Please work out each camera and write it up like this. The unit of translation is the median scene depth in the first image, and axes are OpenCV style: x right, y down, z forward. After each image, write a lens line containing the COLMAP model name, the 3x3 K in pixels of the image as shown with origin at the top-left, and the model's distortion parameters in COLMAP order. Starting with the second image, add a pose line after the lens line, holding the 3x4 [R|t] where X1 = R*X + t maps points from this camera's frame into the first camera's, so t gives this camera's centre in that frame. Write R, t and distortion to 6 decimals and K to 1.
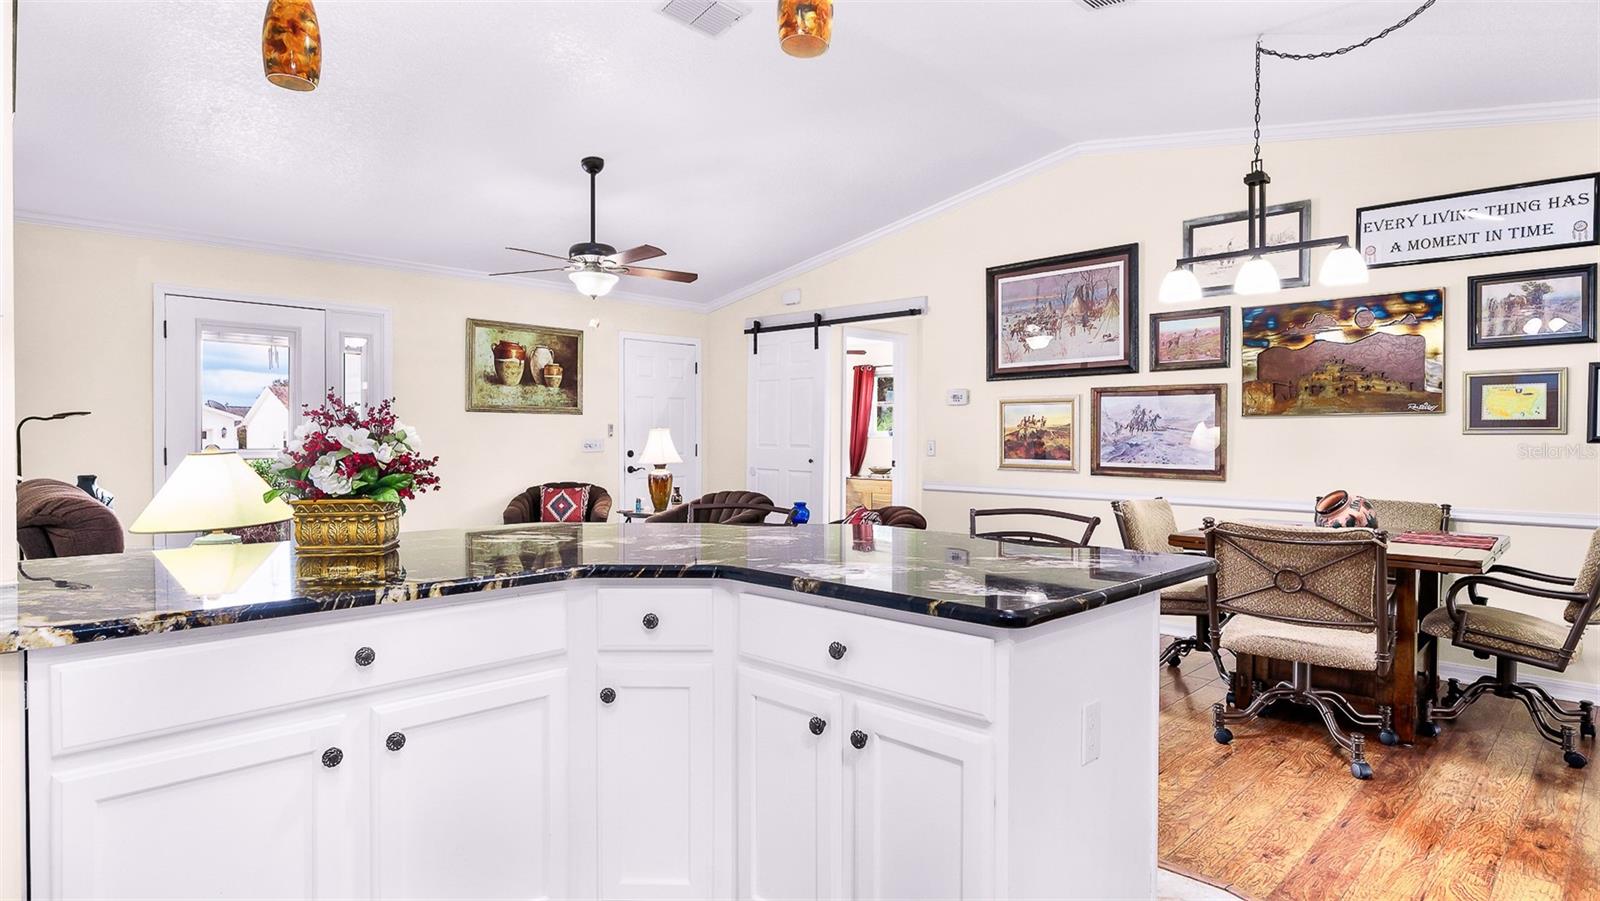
lens RADIAL K [[880.5, 0, 797.2], [0, 880.5, 443.7], [0, 0, 1]] dist [0.000669, -0.000447]
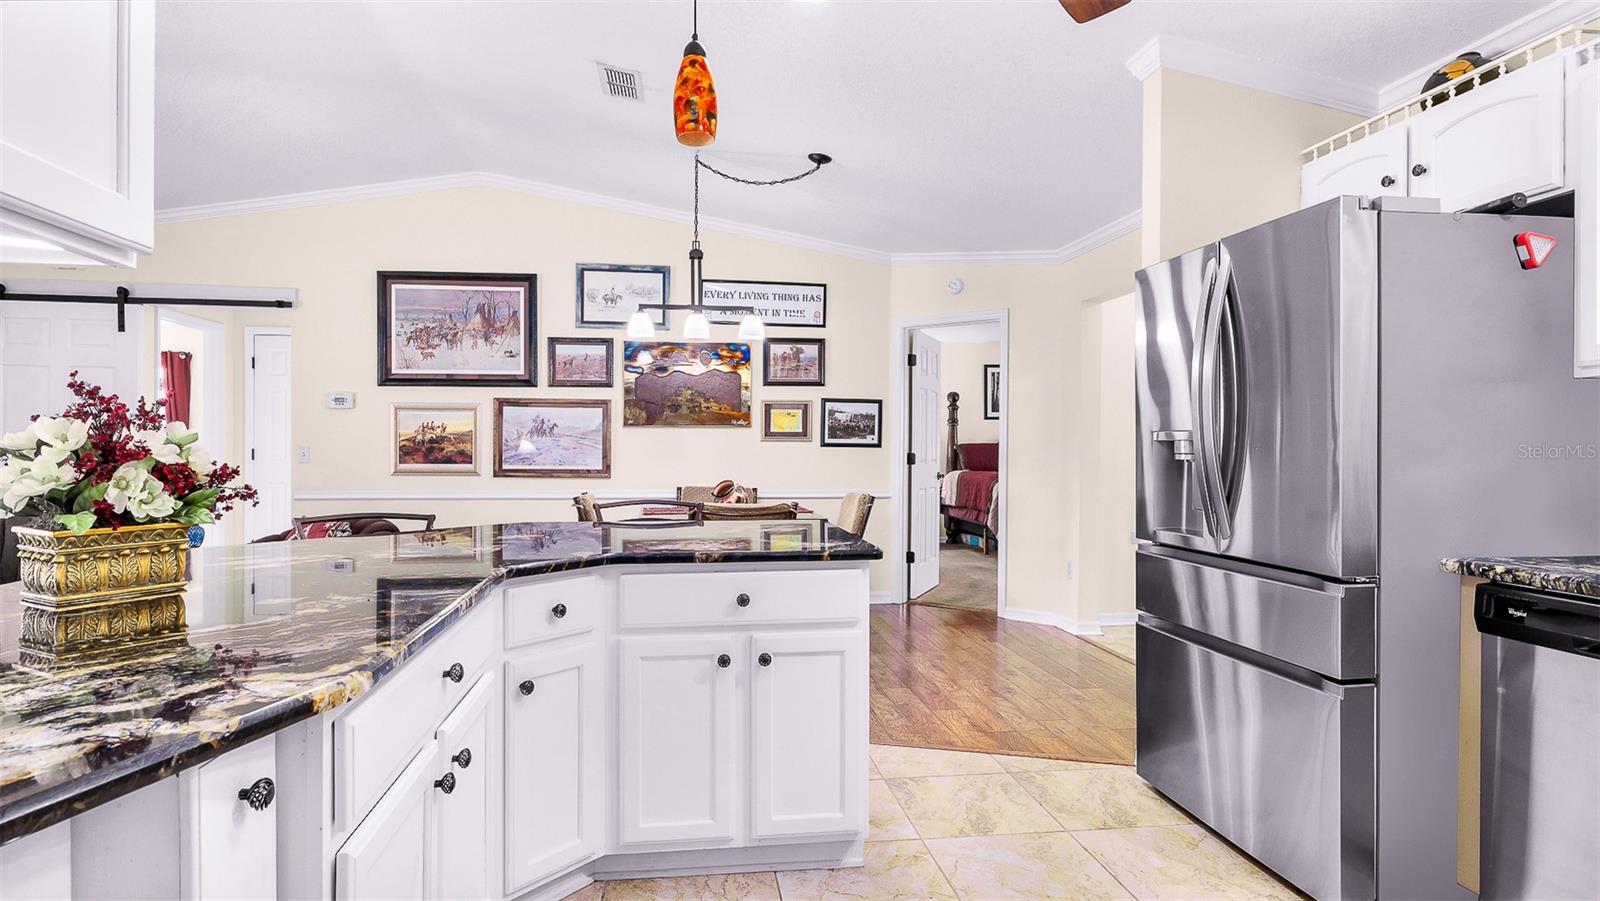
lens RADIAL K [[880.5, 0, 796.7], [0, 880.5, 451.7], [0, 0, 1]] dist [0.000669, -0.000447]
pose [[0.588682, -0.007158, 0.808333, -0.368375], [0.004666, 0.999974, 0.005457, -0.000356], [-0.808351, 0.000559, 0.588700, 0.049696]]
